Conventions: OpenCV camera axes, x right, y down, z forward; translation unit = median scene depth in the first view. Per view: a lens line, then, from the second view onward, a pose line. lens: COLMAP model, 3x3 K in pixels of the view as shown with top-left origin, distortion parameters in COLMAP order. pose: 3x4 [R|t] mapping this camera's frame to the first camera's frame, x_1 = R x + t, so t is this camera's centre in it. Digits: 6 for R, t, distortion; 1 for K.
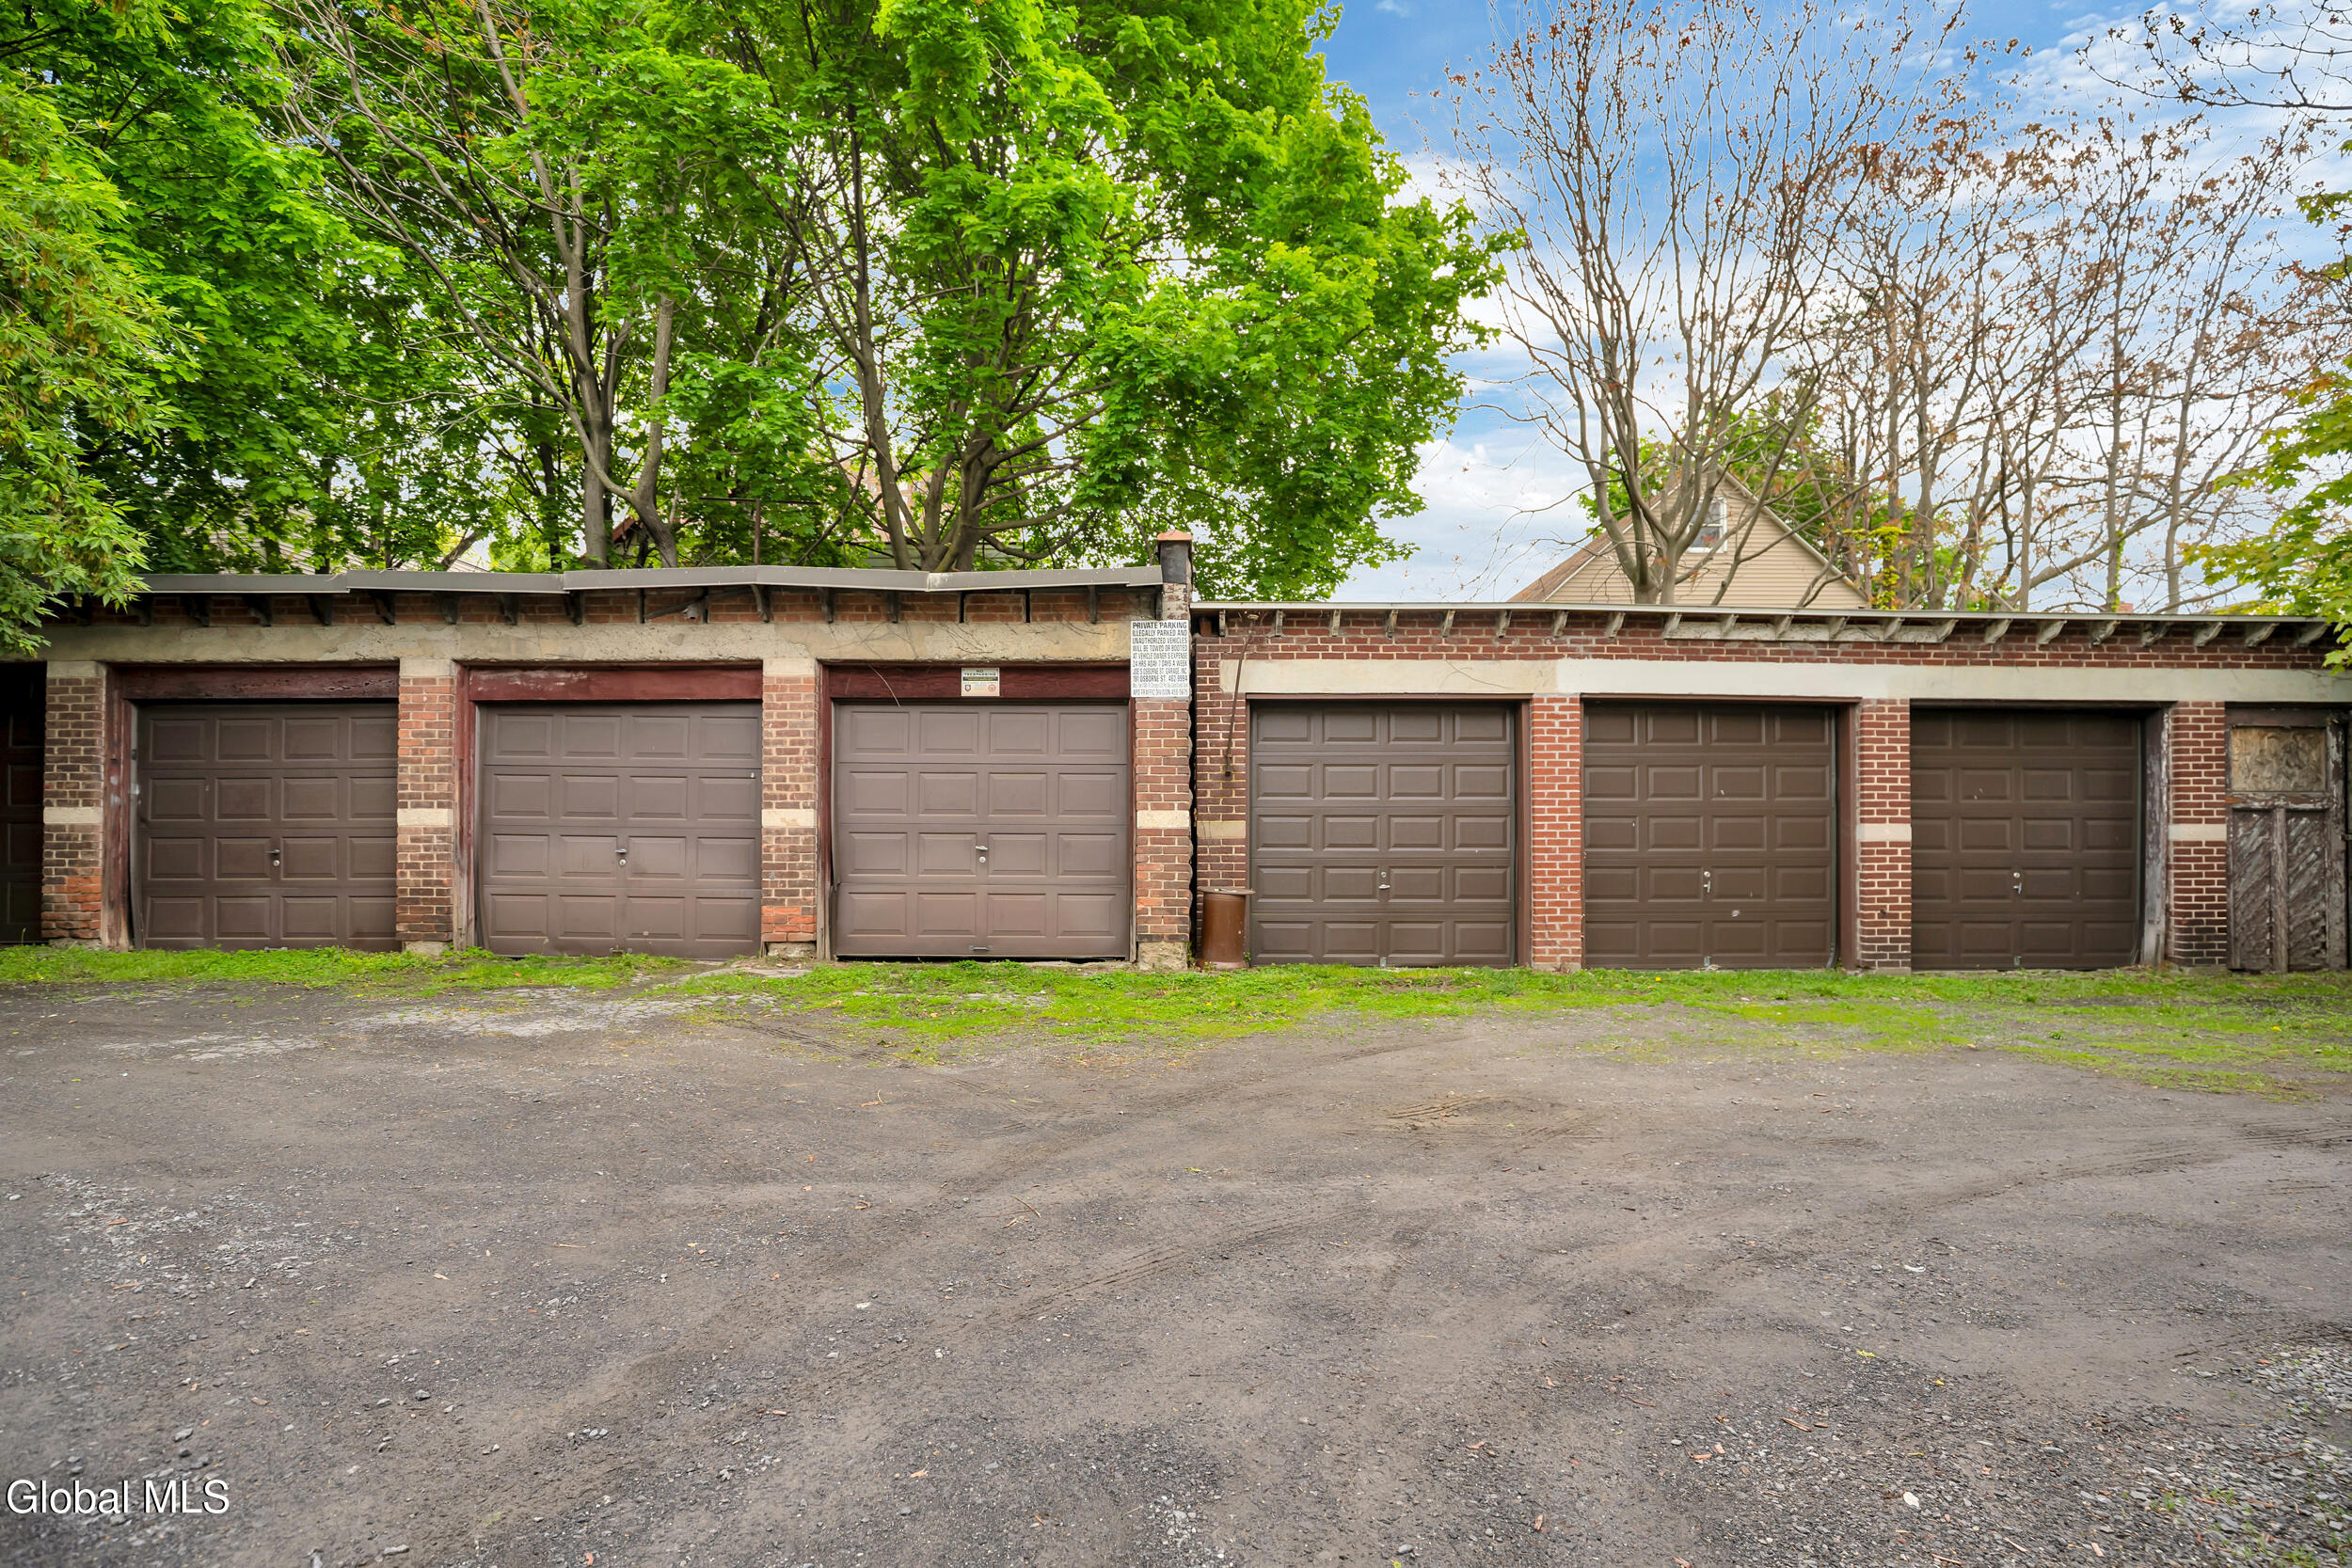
lens RADIAL K [[1038.4, 0, 1127.5], [0, 1038.4, 841.4], [0, 0, 1]] dist [-0.024752, -0.000217]
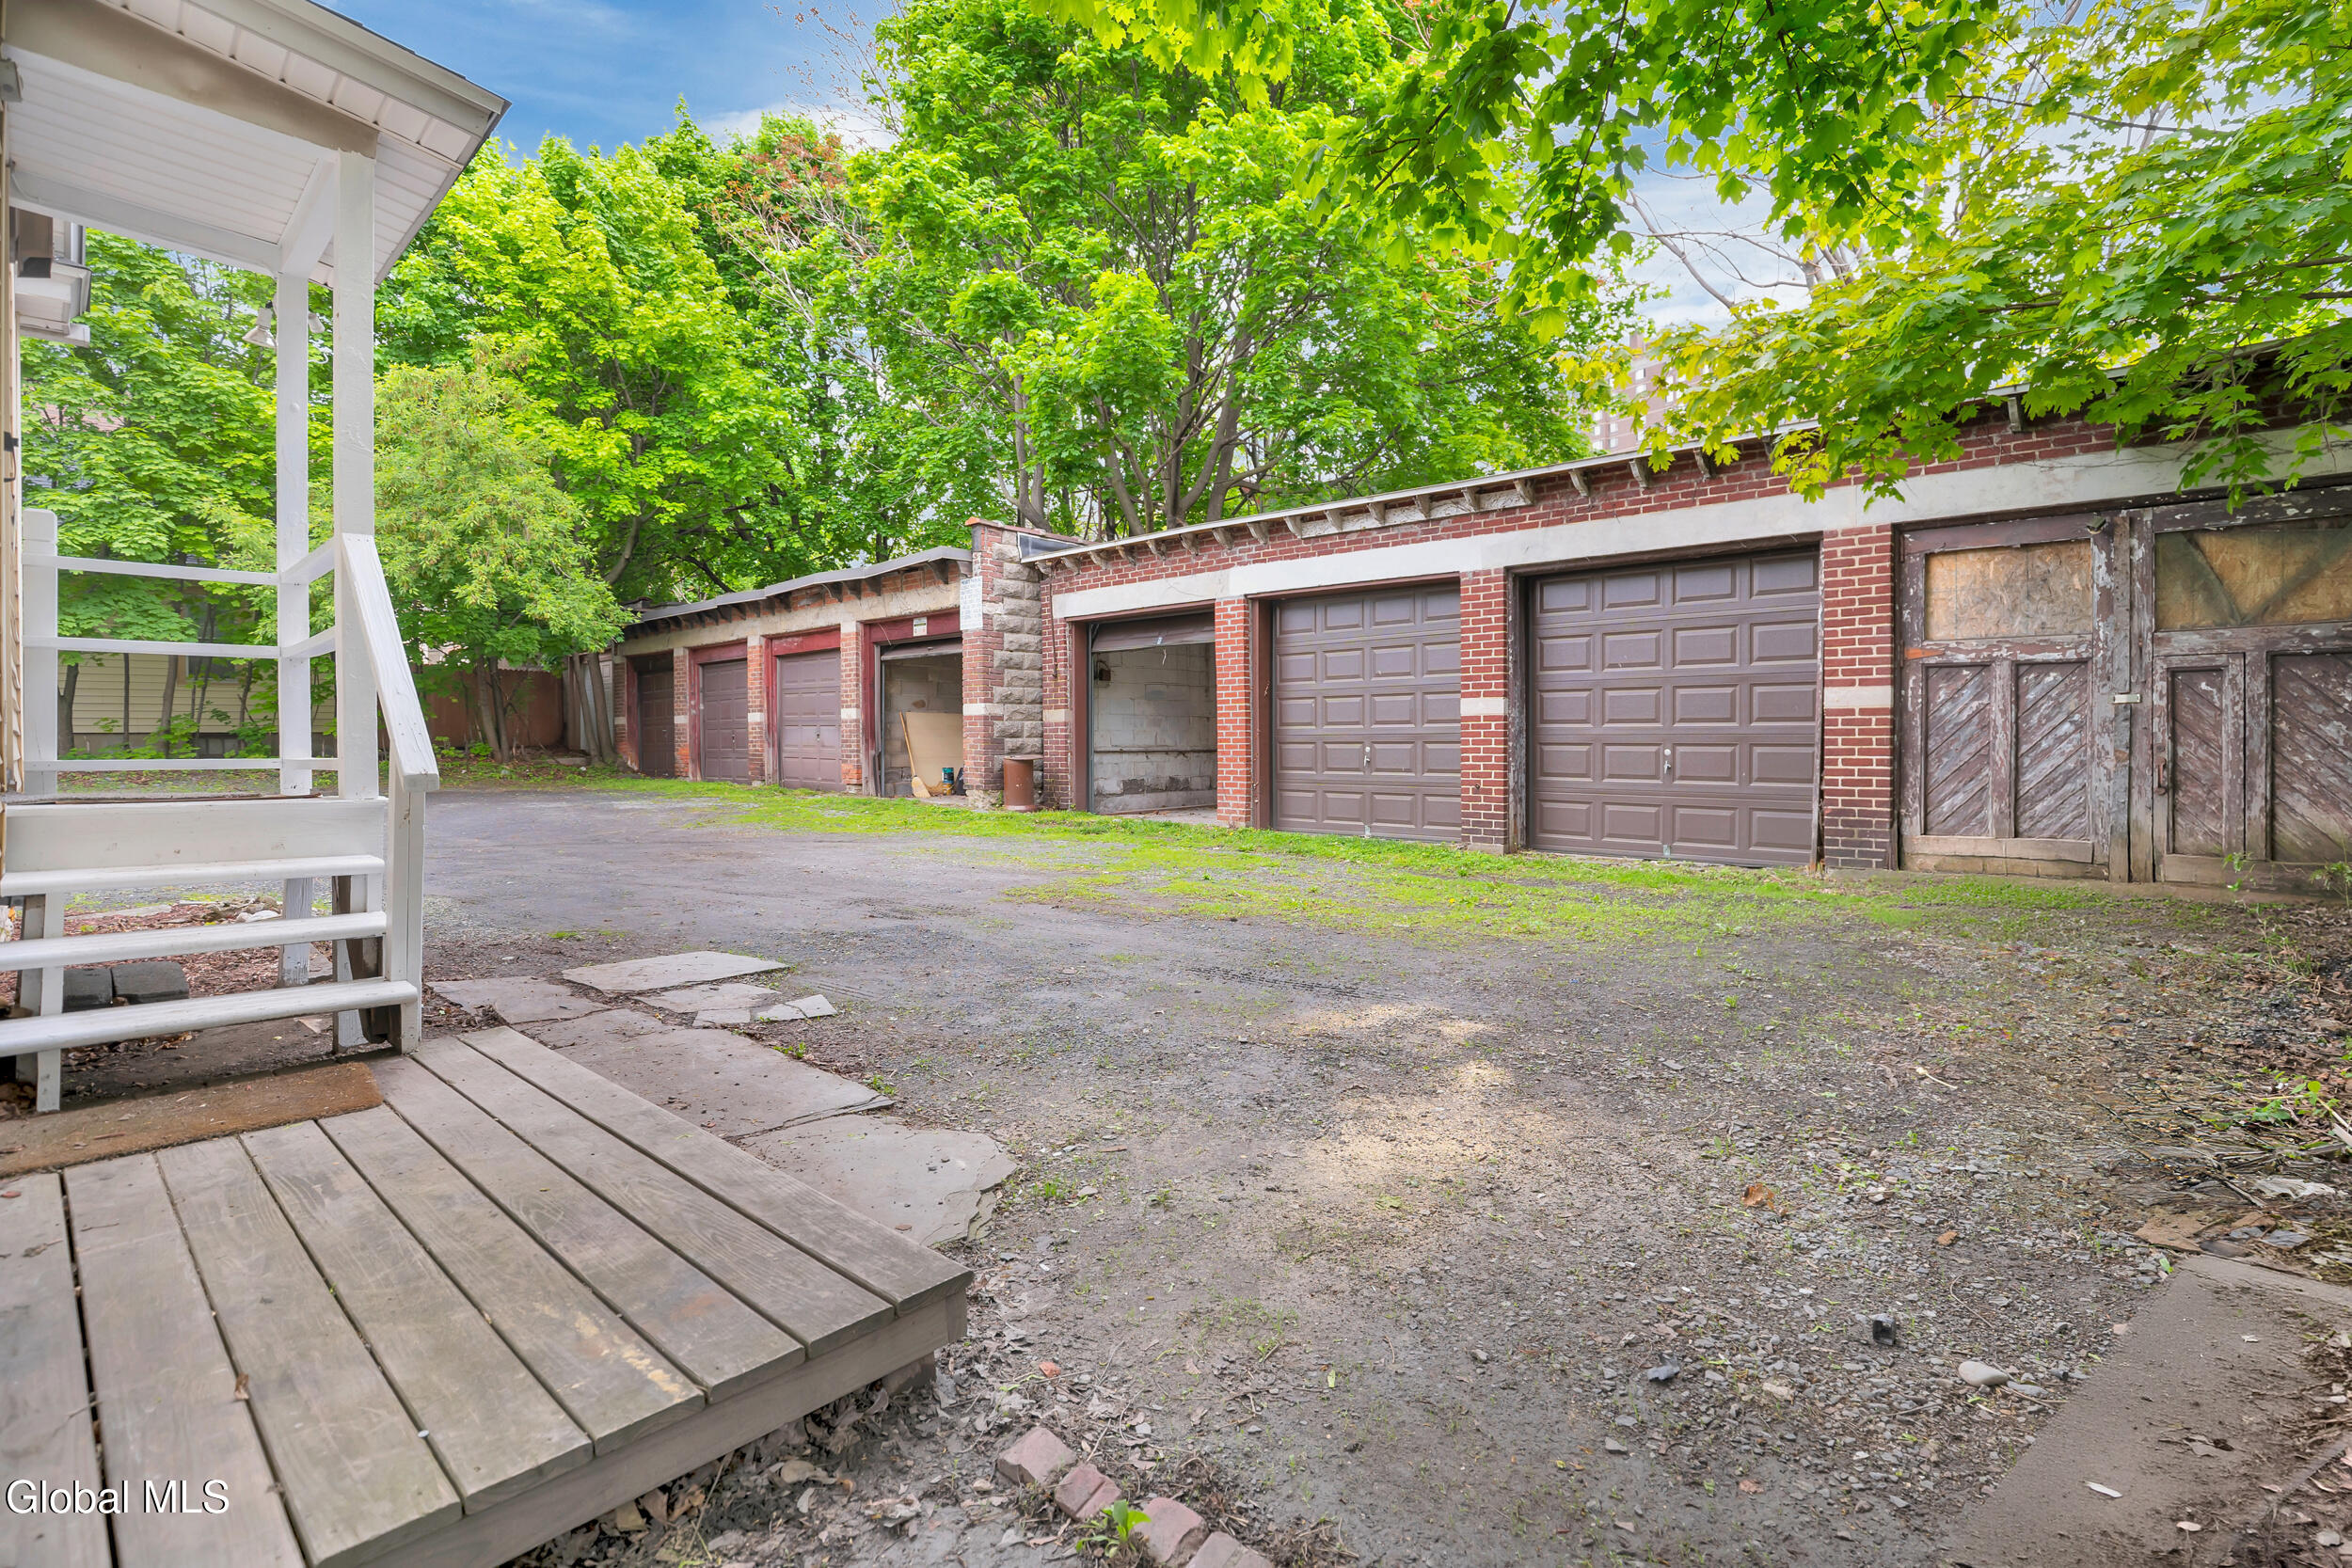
lens RADIAL K [[1112.8, 0, 1242.8], [0, 1112.8, 775.7], [0, 0, 1]] dist [-0.033748, 0.005321]
pose [[0.743262, 0.016442, -0.668799, 1.284750], [0.013649, 0.999117, 0.039731, 0.012132], [0.668862, -0.038659, 0.742381, 0.050100]]
